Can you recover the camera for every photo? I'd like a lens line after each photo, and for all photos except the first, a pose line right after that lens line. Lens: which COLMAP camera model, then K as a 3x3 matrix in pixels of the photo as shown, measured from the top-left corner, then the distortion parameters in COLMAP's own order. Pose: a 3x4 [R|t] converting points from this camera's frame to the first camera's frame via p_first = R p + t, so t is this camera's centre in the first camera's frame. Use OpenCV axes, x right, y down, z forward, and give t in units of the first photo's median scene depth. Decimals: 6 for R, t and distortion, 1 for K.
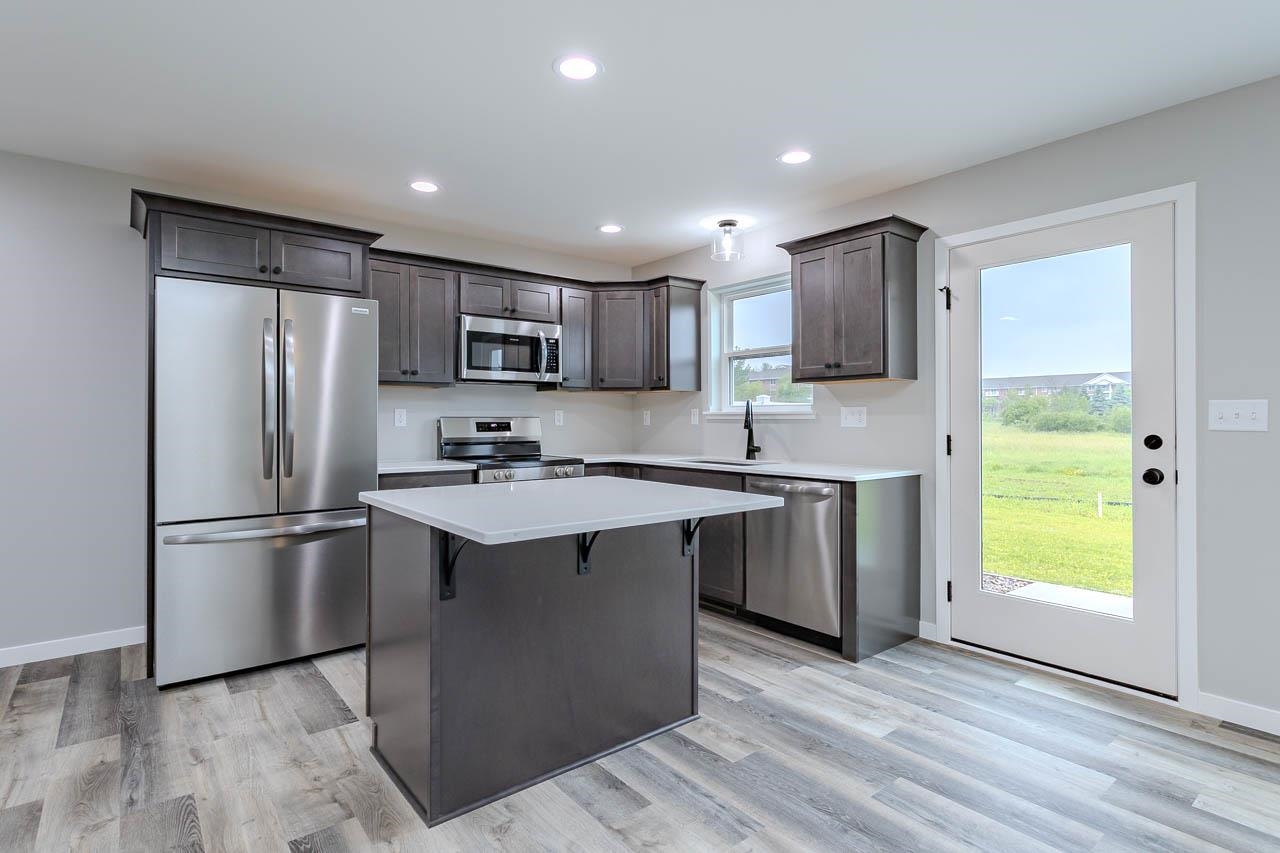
lens RADIAL K [[641.6, 0, 641.3], [0, 641.6, 415.5], [0, 0, 1]] dist [-0.002637, 0.002069]
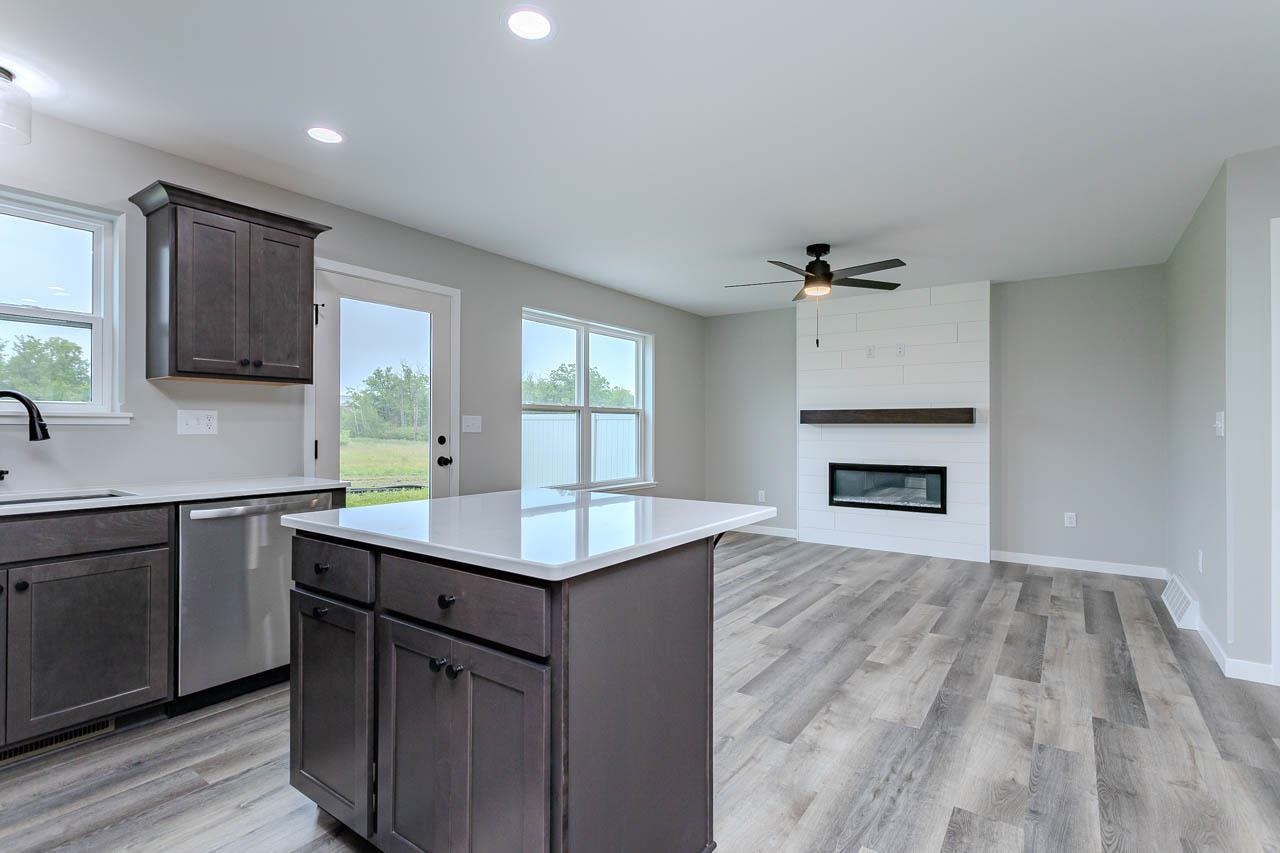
lens RADIAL K [[607.4, 0, 635.8], [0, 607.4, 424.7], [0, 0, 1]] dist [0.002359, 0.000664]
pose [[-0.265399, 0.004452, 0.964128, -0.695952], [-0.007254, 0.999952, -0.006614, 0.007423], [-0.964111, -0.008749, -0.265354, 0.800260]]
